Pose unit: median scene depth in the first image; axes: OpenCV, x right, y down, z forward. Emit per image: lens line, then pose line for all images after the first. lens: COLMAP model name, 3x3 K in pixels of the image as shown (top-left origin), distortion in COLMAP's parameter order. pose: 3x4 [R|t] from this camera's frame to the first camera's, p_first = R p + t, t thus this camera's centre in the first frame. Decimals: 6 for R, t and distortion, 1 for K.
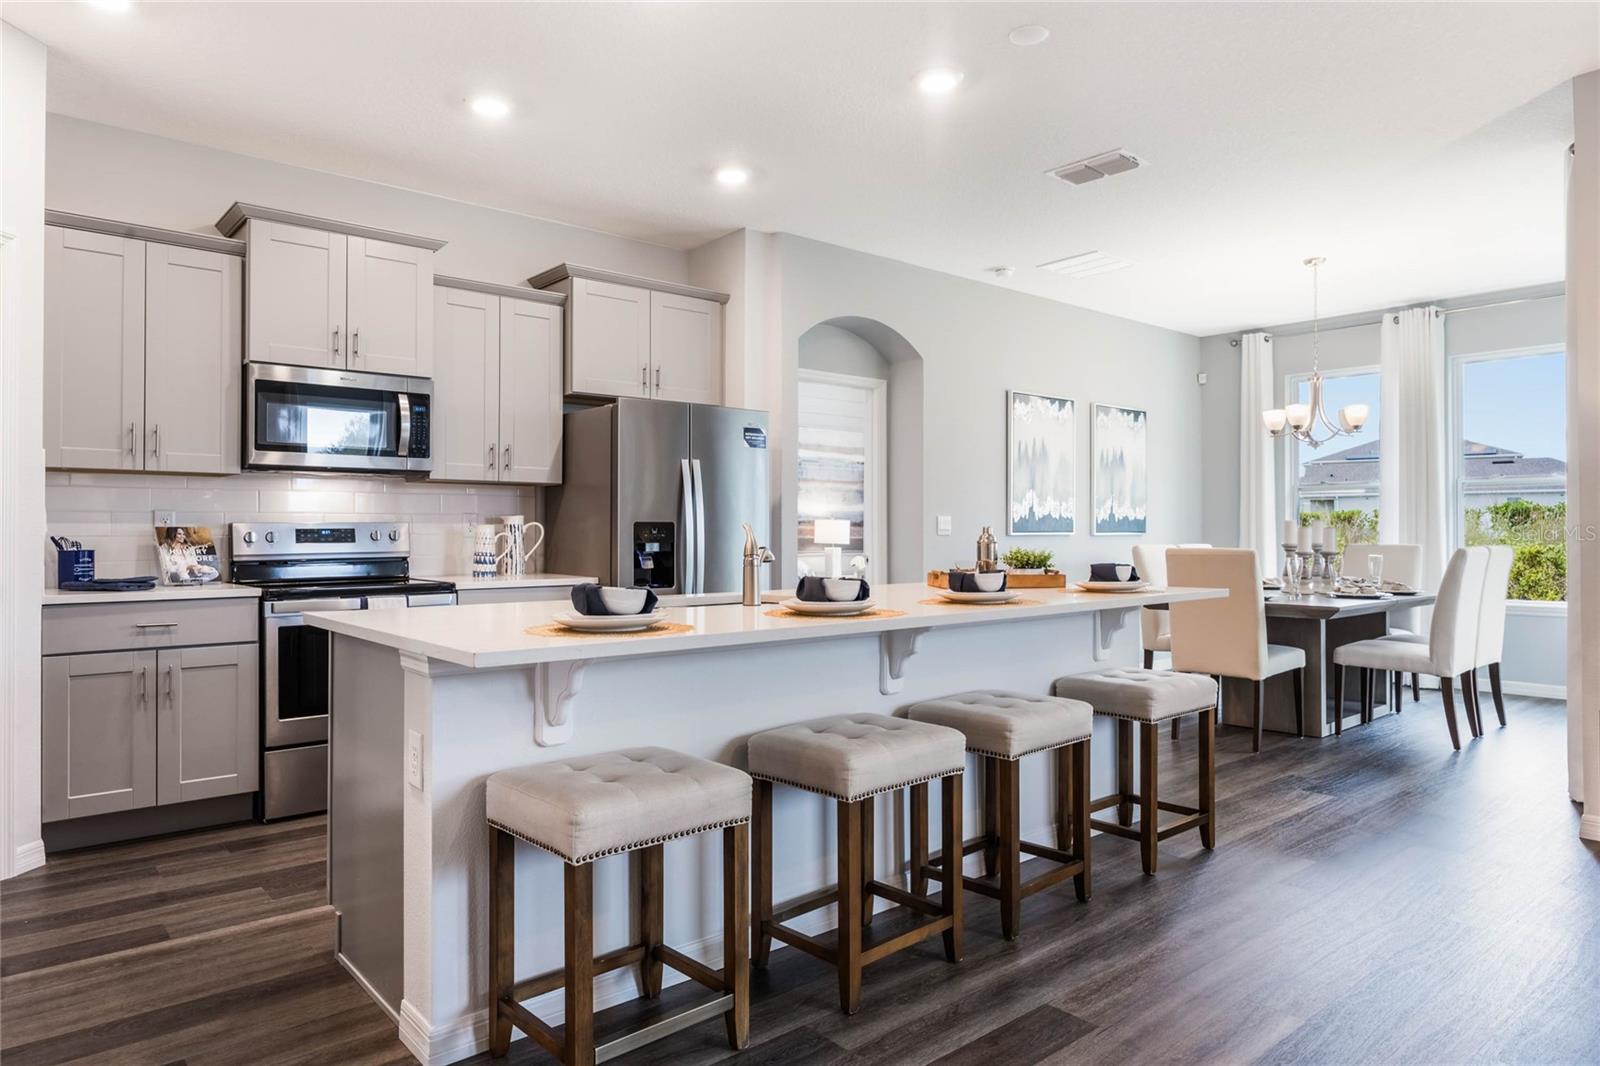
lens RADIAL K [[1006.7, 0, 804.4], [0, 1006.7, 527.7], [0, 0, 1]] dist [0.000999, -0.003022]
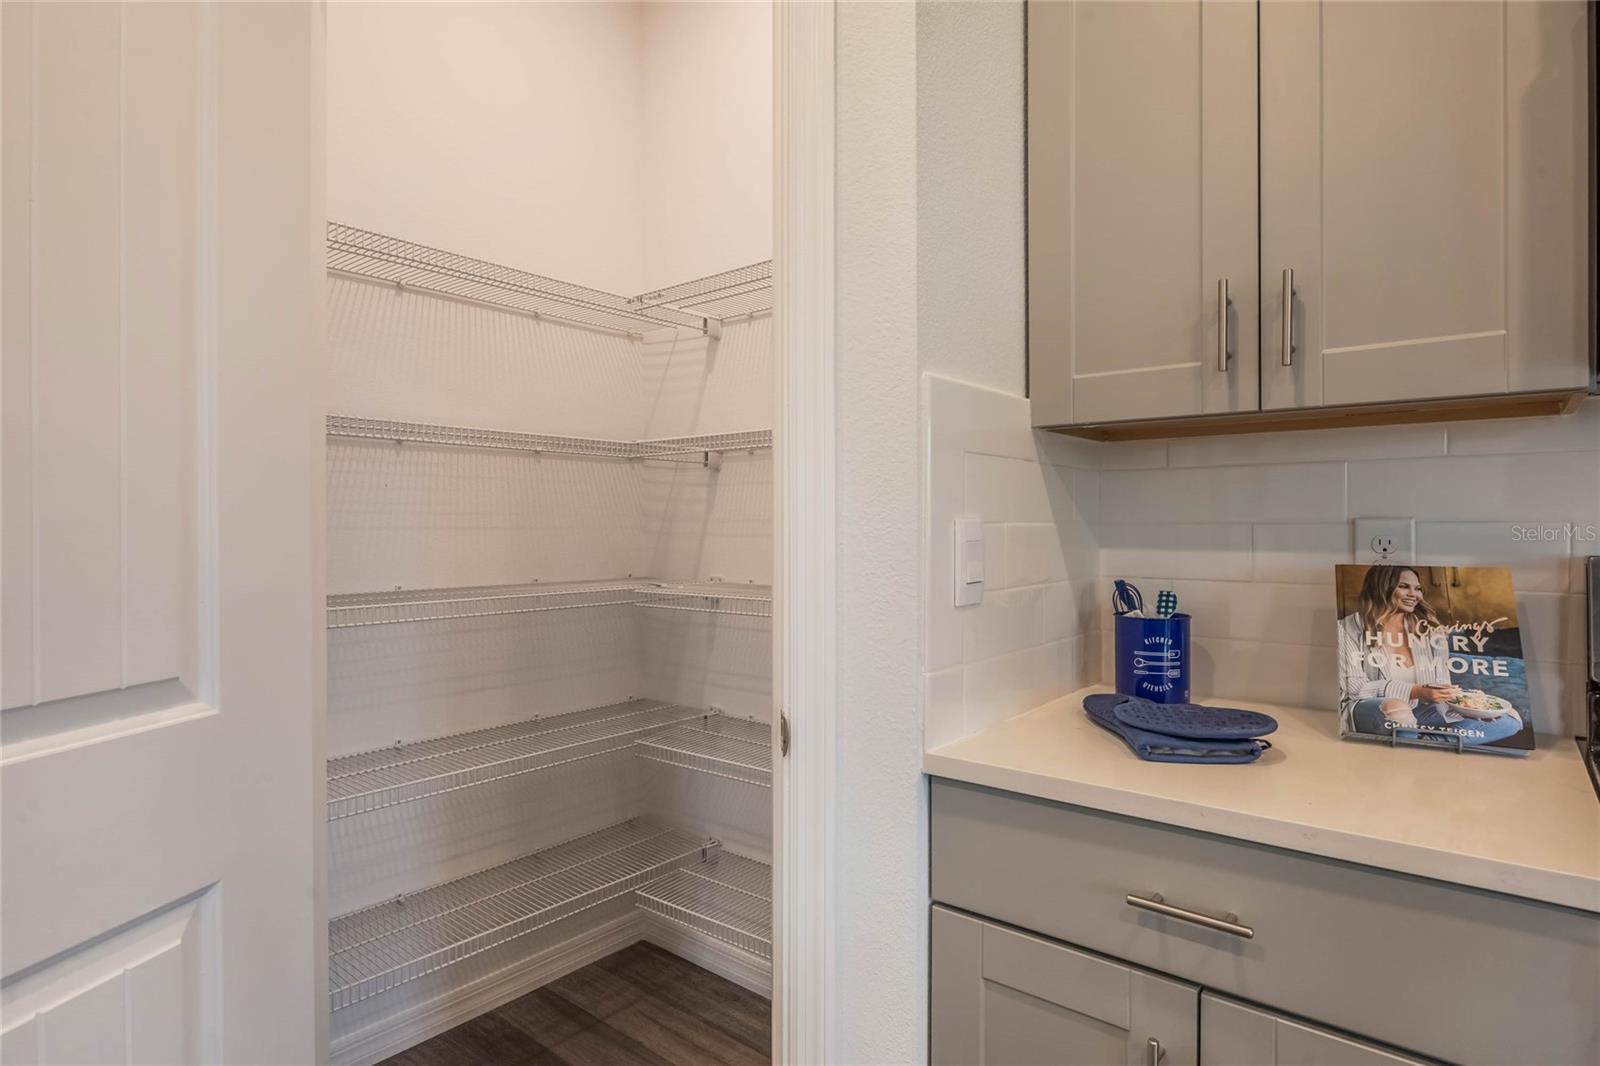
lens RADIAL K [[774.0, 0, 876.2], [0, 774.0, 531.4], [0, 0, 1]] dist [-0.000977, -0.000079]
pose [[0.167702, 0.006037, -0.985819, -0.359954], [0.007992, 0.999940, 0.007483, -0.015401], [0.985805, -0.009134, 0.167644, 0.720960]]
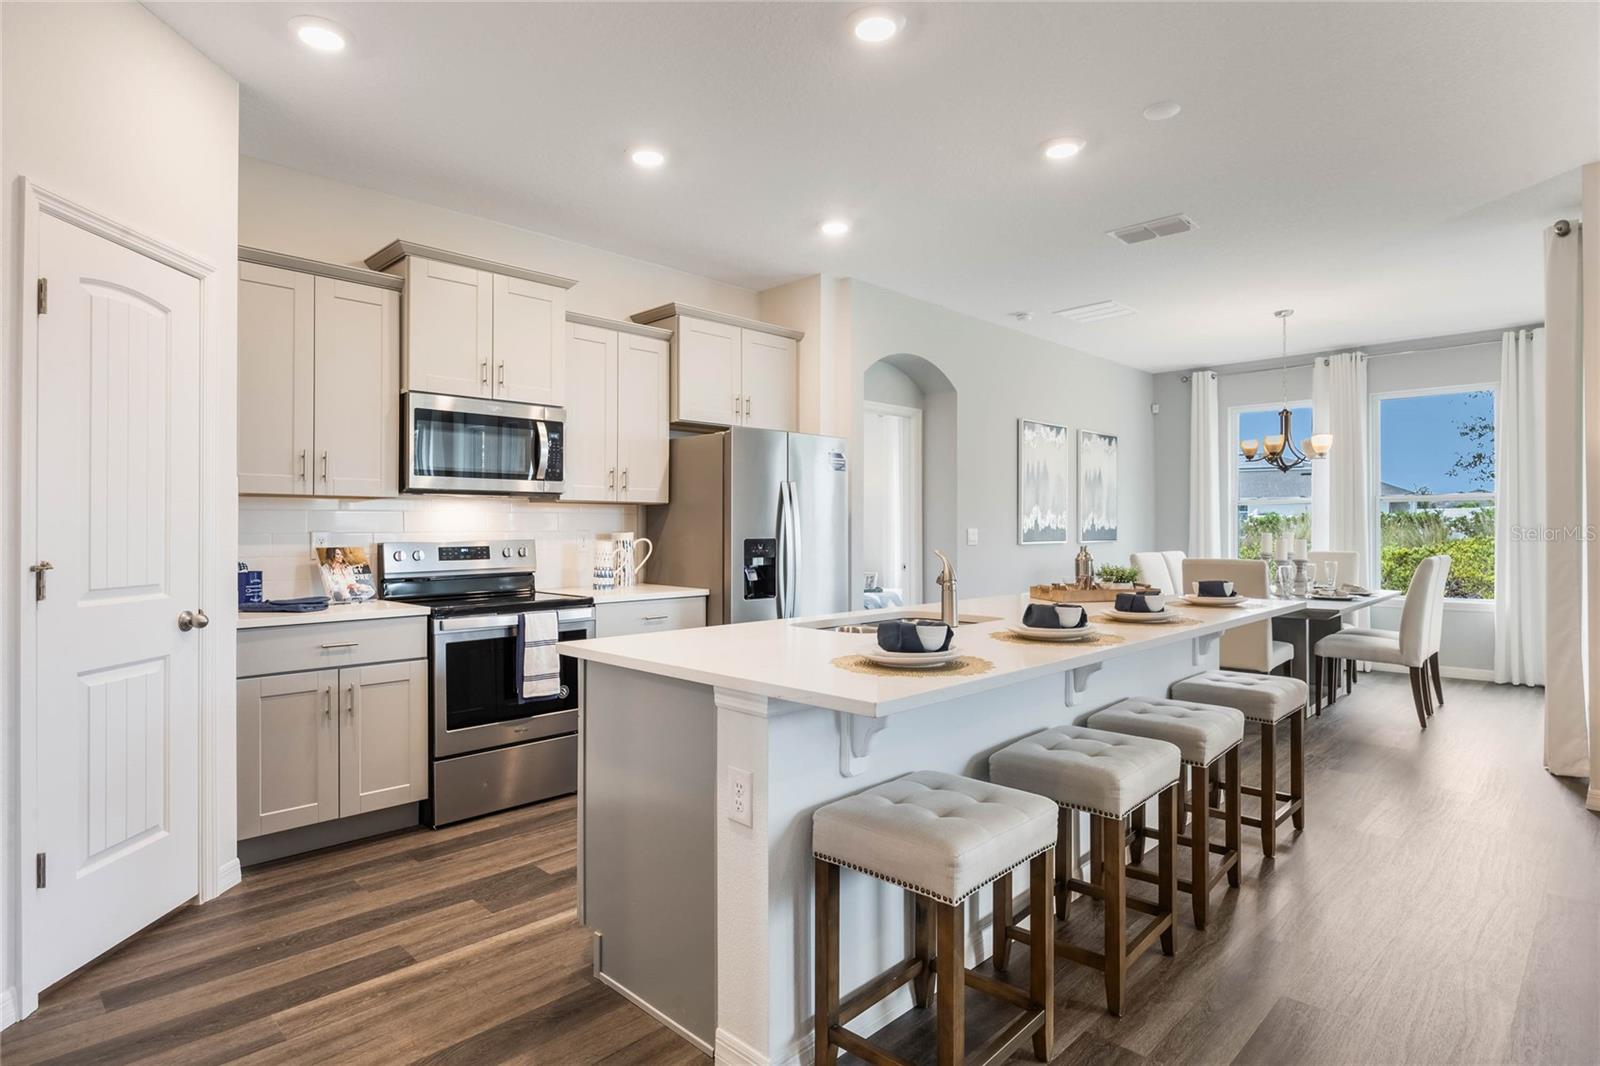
lens RADIAL K [[855.1, 0, 806.6], [0, 855.1, 528.1], [0, 0, 1]] dist [-0.005281, -0.001224]
pose [[0.996421, -0.000600, 0.084524, -0.194244], [0.000370, 0.999996, 0.002734, -0.021677], [-0.084526, -0.002693, 0.996418, 0.065572]]
